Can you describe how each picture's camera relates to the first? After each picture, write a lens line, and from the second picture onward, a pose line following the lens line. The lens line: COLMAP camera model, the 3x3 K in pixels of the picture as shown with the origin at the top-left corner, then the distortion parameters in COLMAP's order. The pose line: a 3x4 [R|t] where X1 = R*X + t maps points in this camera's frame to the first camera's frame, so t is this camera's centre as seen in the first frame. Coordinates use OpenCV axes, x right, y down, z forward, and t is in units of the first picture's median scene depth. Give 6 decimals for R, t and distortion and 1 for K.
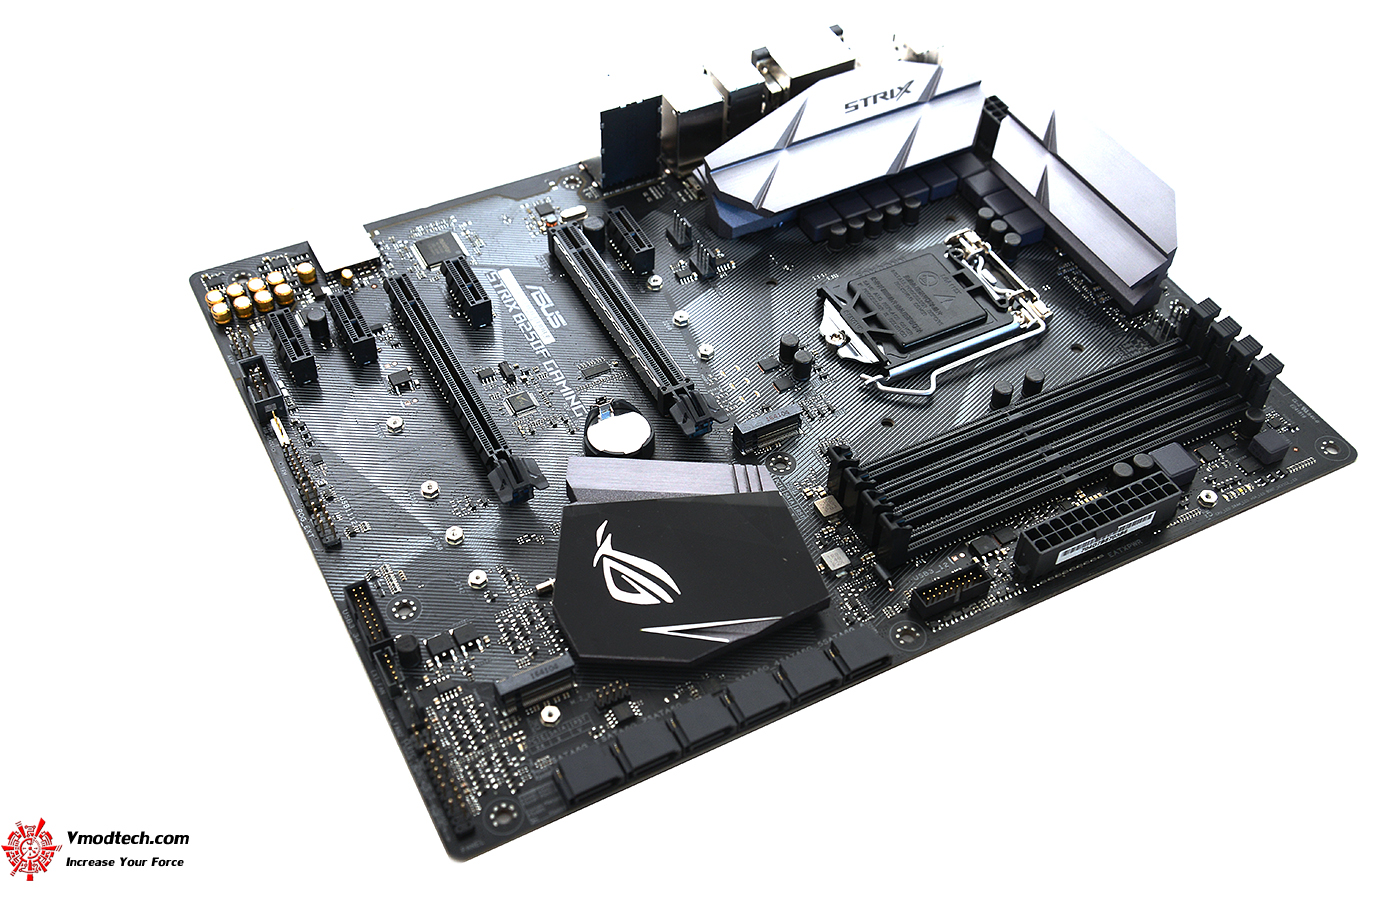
lens RADIAL K [[1490.0, 0, 689.0], [0, 1490.0, 460.0], [0, 0, 1]] dist [0.078825, 0.015498]
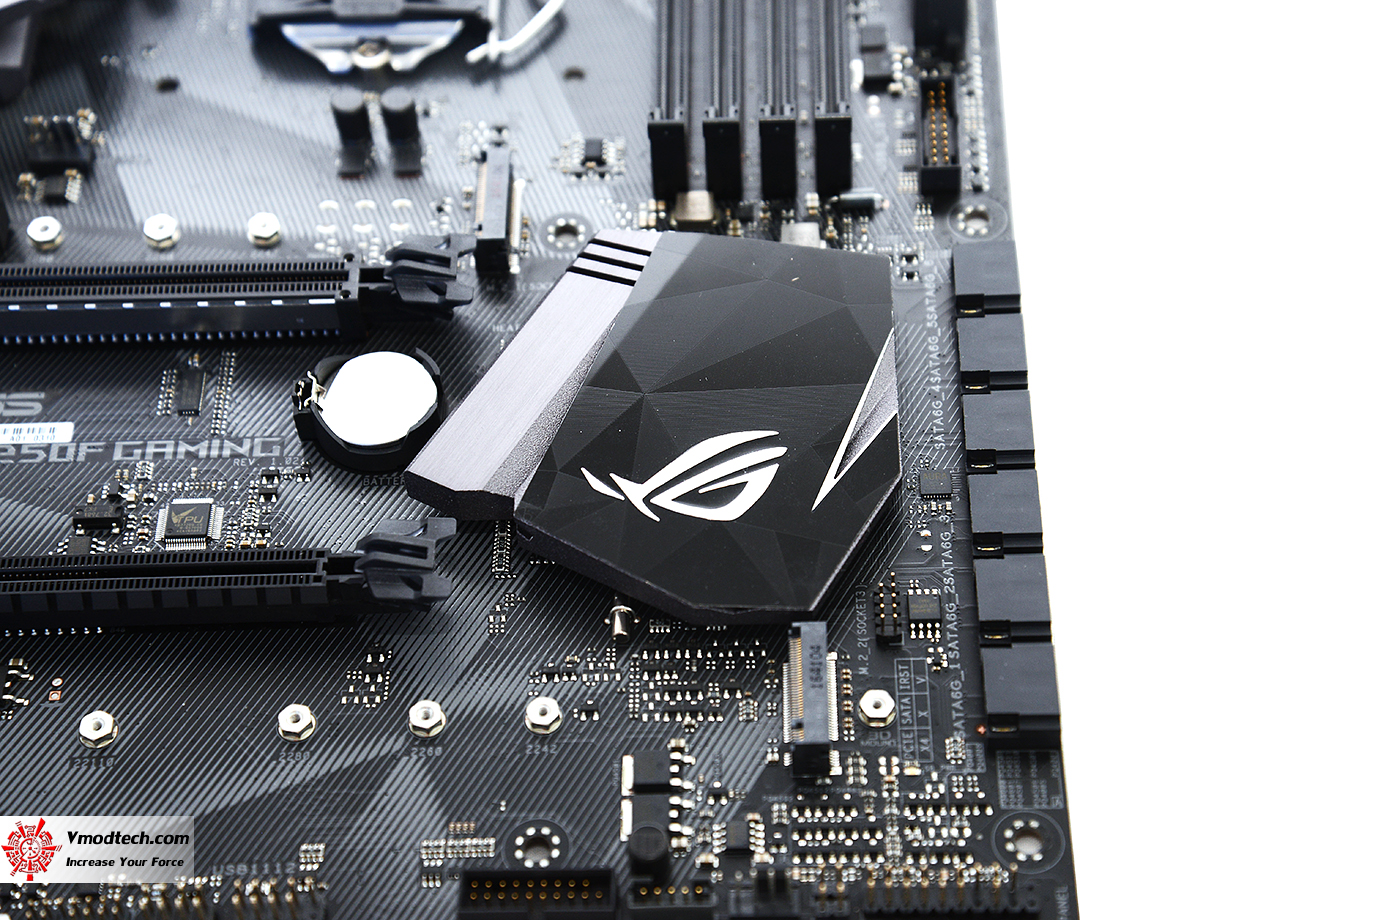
lens RADIAL K [[2644.7, 0, 689.0], [0, 2644.7, 460.0], [0, 0, 1]] dist [0.340429, 0.235230]
pose [[0.465982, -0.725877, 0.505929, -0.465099], [0.705149, 0.650054, 0.283187, -0.184415], [-0.534440, 0.224795, 0.814764, 0.162297]]
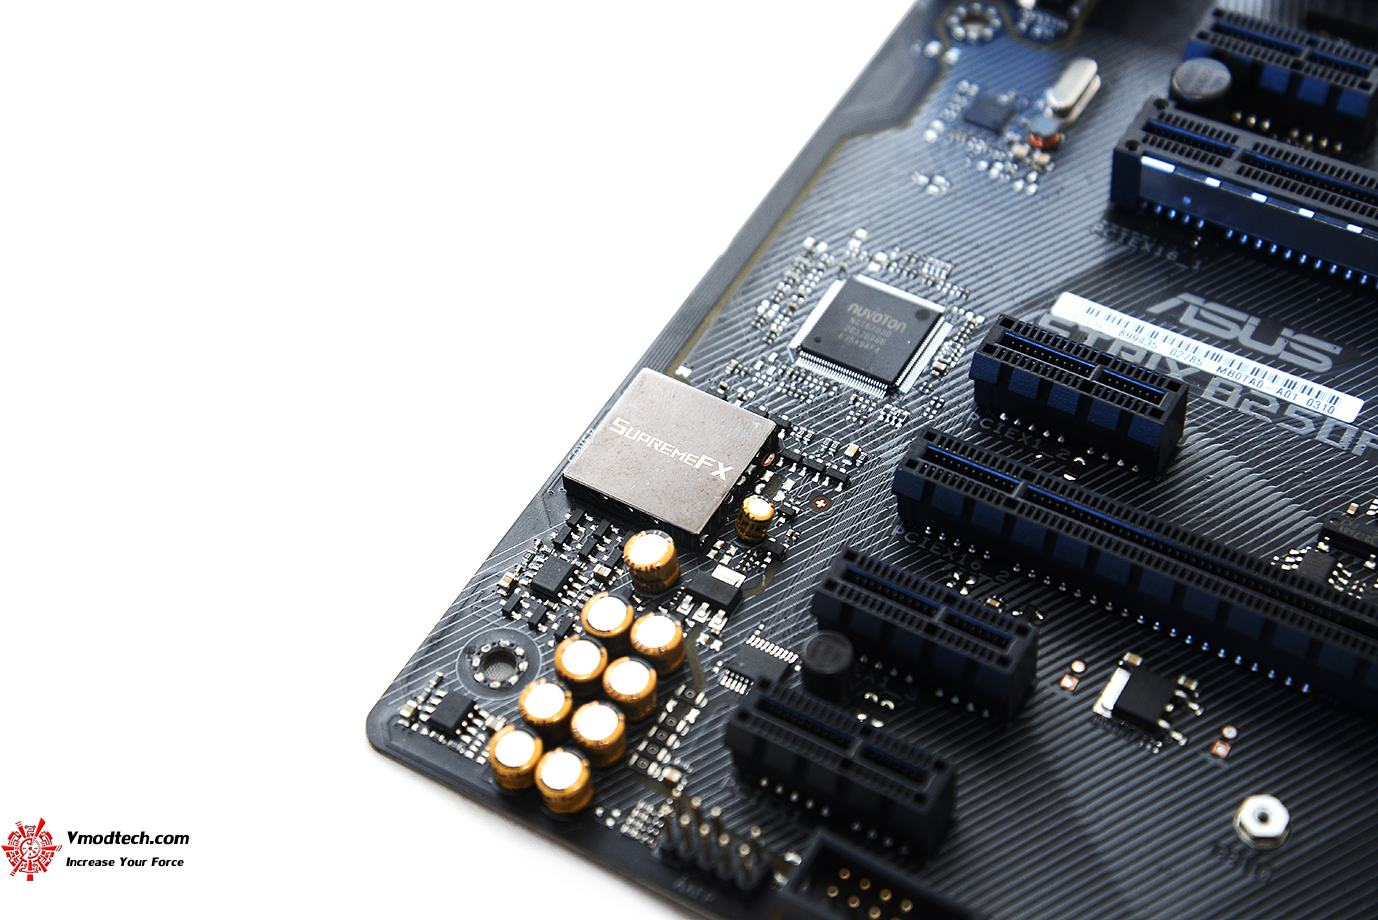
lens RADIAL K [[2644.7, 0, 689.0], [0, 2644.7, 460.0], [0, 0, 1]] dist [0.340429, 0.235230]
pose [[0.847778, -0.468320, 0.248895, -0.408997], [0.458490, 0.883068, 0.099886, -0.212813], [-0.266570, 0.029434, 0.963366, 0.410358]]
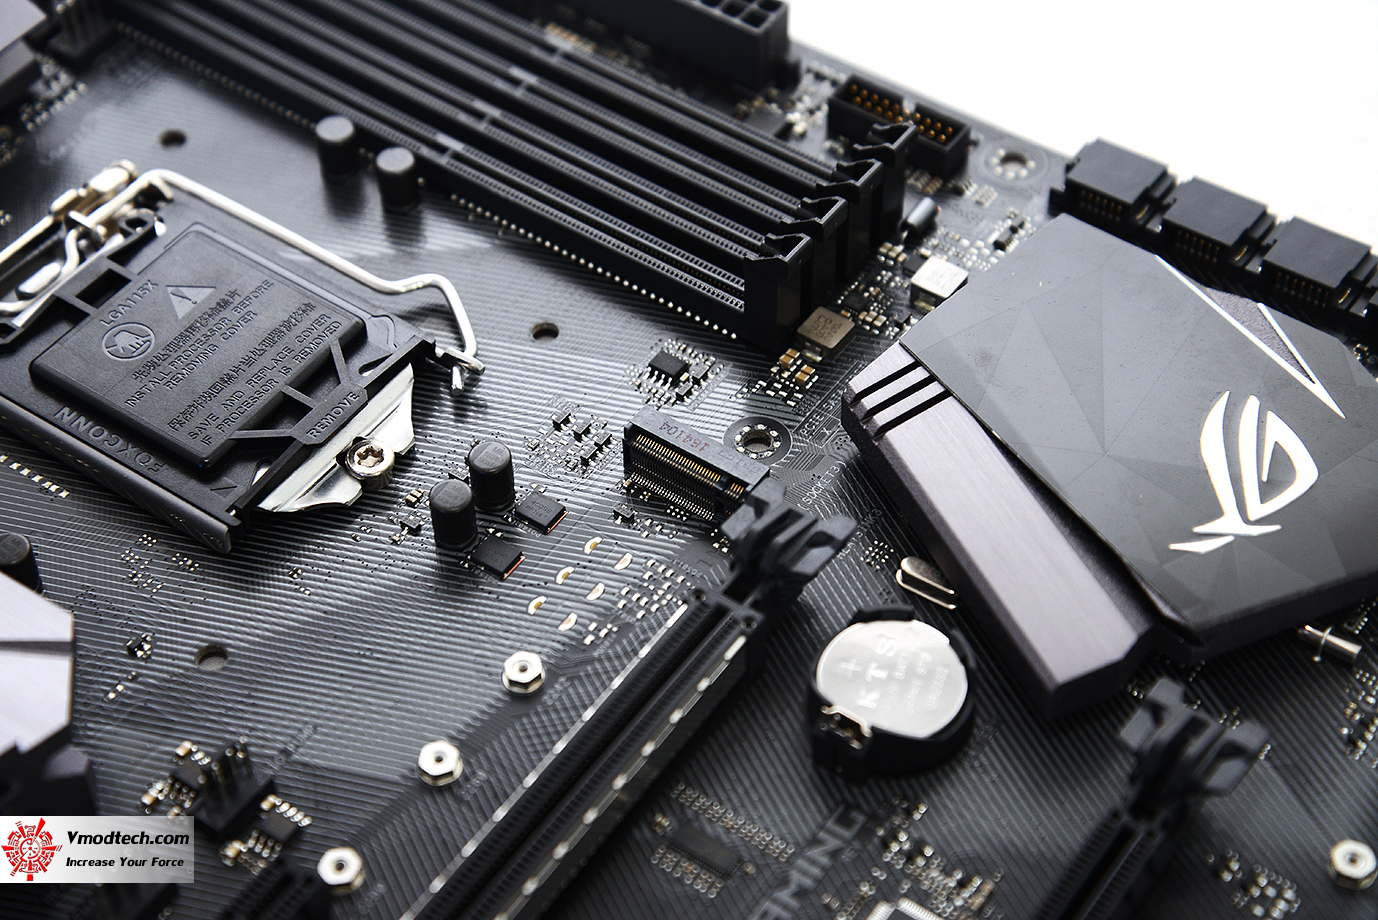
lens RADIAL K [[2644.7, 0, 689.0], [0, 2644.7, 460.0], [0, 0, 1]] dist [0.340429, 0.235230]
pose [[-0.455483, -0.673010, 0.582747, -0.396818], [0.678119, 0.161824, 0.716916, -0.577245], [-0.576793, 0.721714, 0.382673, 0.661417]]
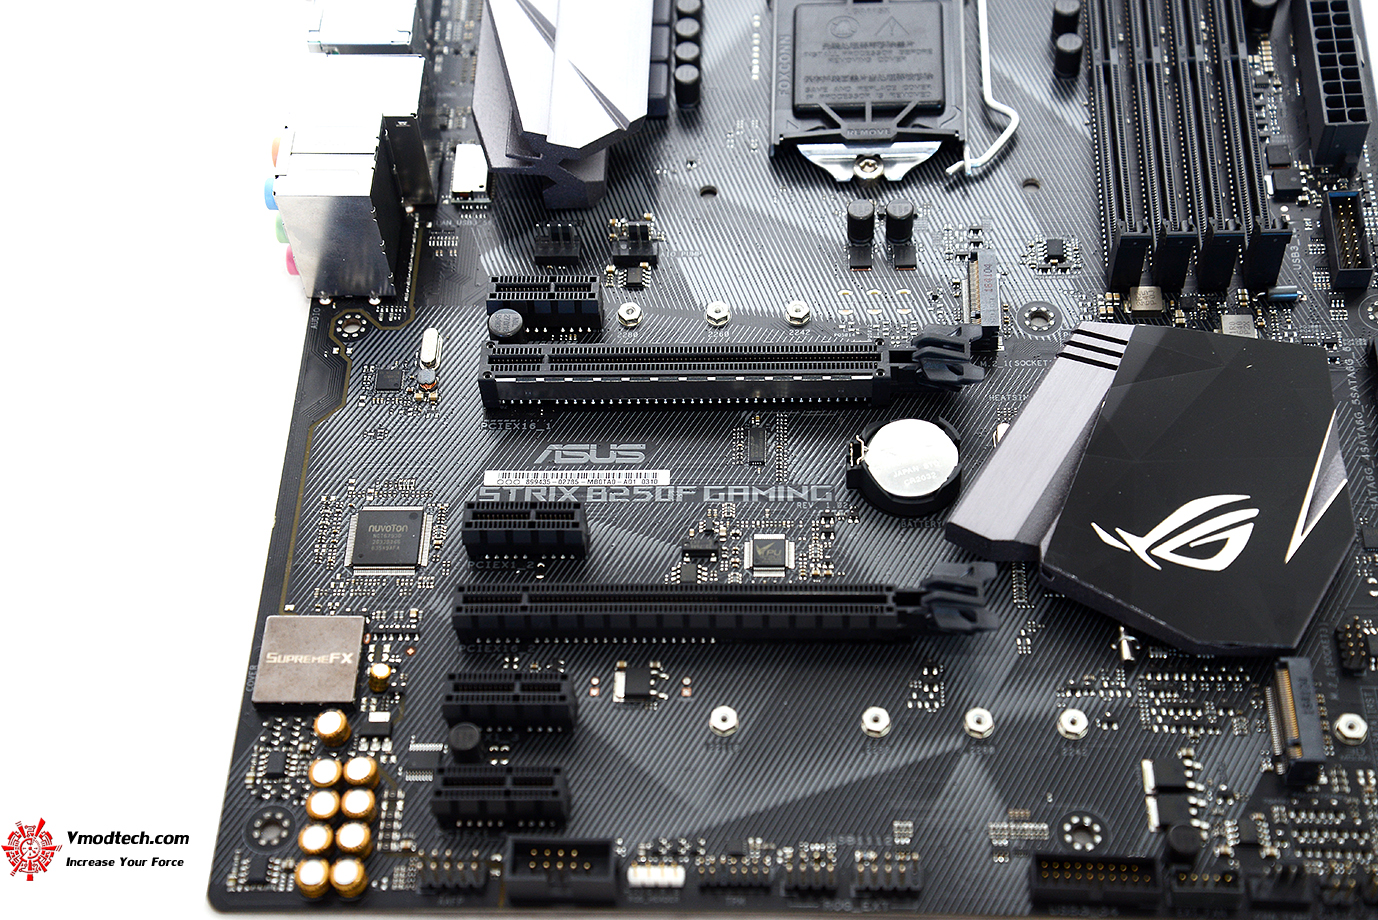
lens RADIAL K [[2119.1, 0, 689.0], [0, 2119.1, 460.0], [0, 0, 1]] dist [0.229417, 0.035688]
pose [[0.489926, -0.741573, 0.458304, -0.508172], [0.698745, 0.648402, 0.302209, -0.357912], [-0.521275, 0.172178, 0.835839, 0.236116]]
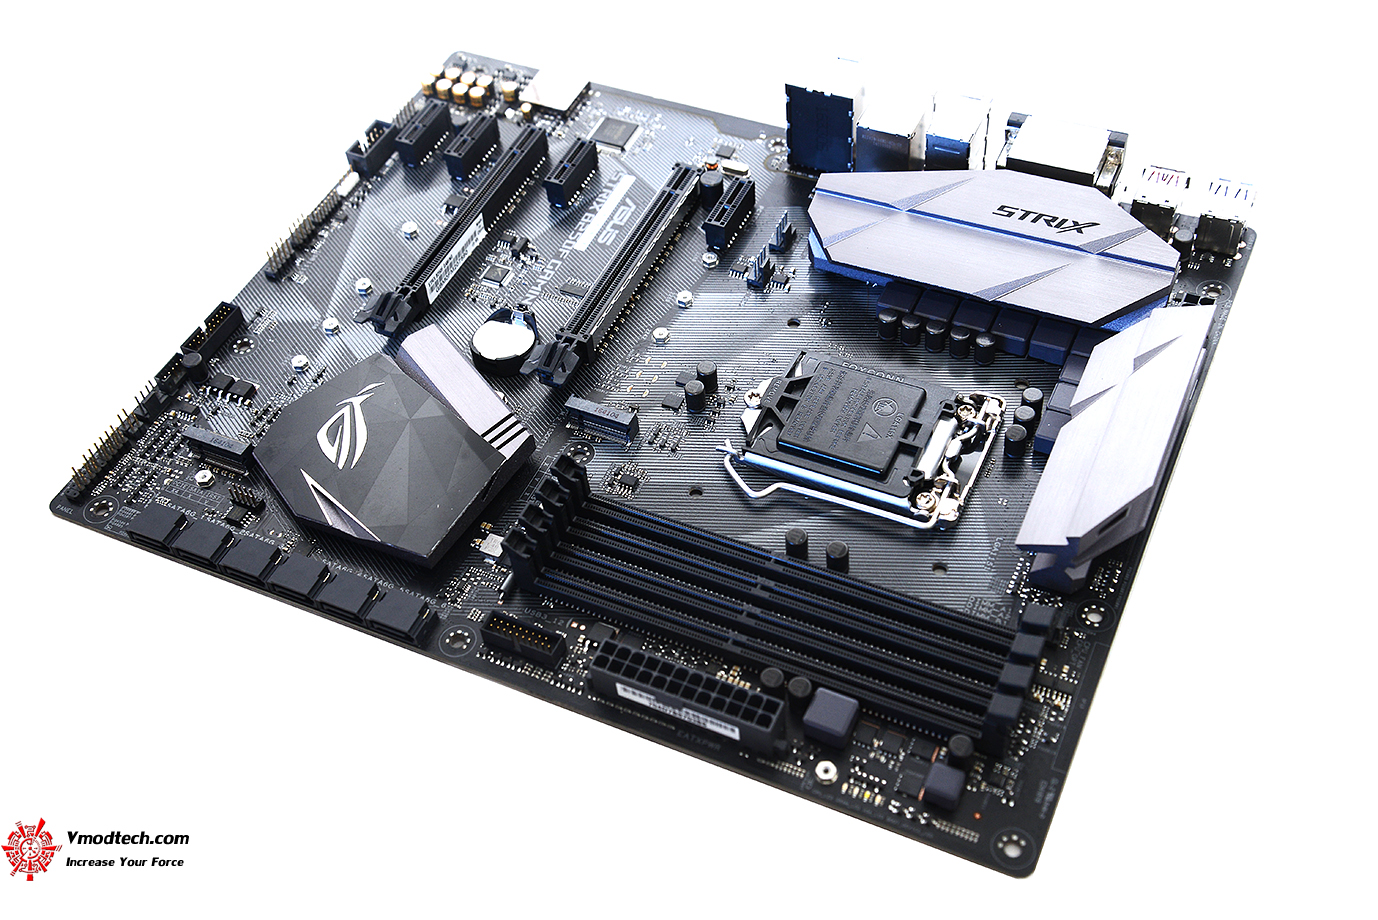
lens RADIAL K [[1548.3, 0, 689.0], [0, 1548.3, 460.0], [0, 0, 1]] dist [0.094501, 0.012532]
pose [[0.601604, 0.566589, -0.563072, 0.638269], [-0.539814, 0.807953, 0.236245, -0.256593], [0.588790, 0.161828, 0.791921, 0.233205]]
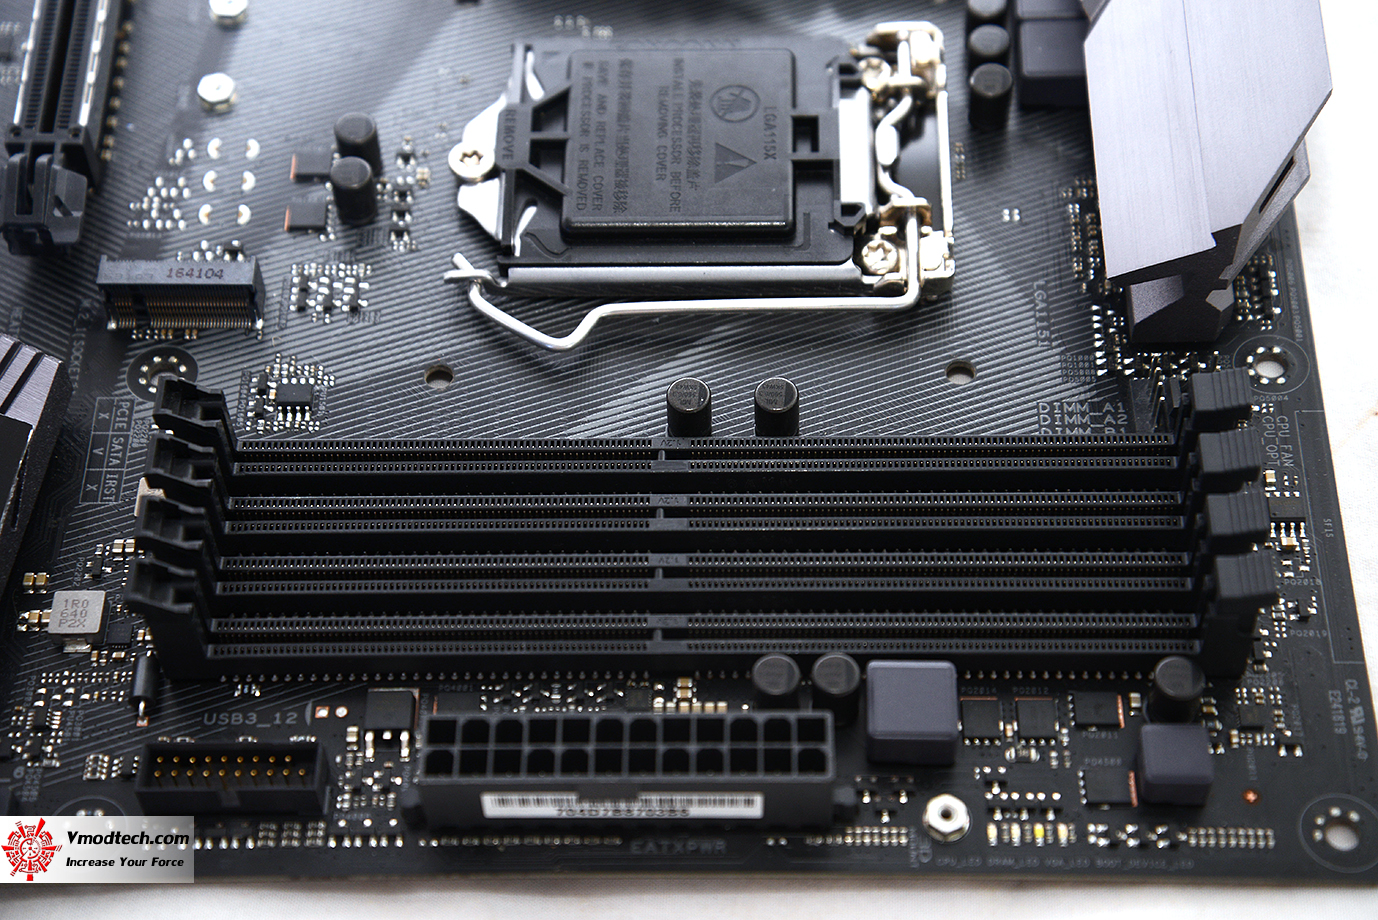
lens RADIAL K [[2594.8, 0, 689.0], [0, 2594.8, 460.0], [0, 0, 1]] dist [0.340248, -0.146445]
pose [[0.879019, 0.366671, -0.304759, 0.435537], [-0.330810, 0.929341, 0.163980, -0.150688], [0.343352, -0.043324, 0.938207, 0.280823]]
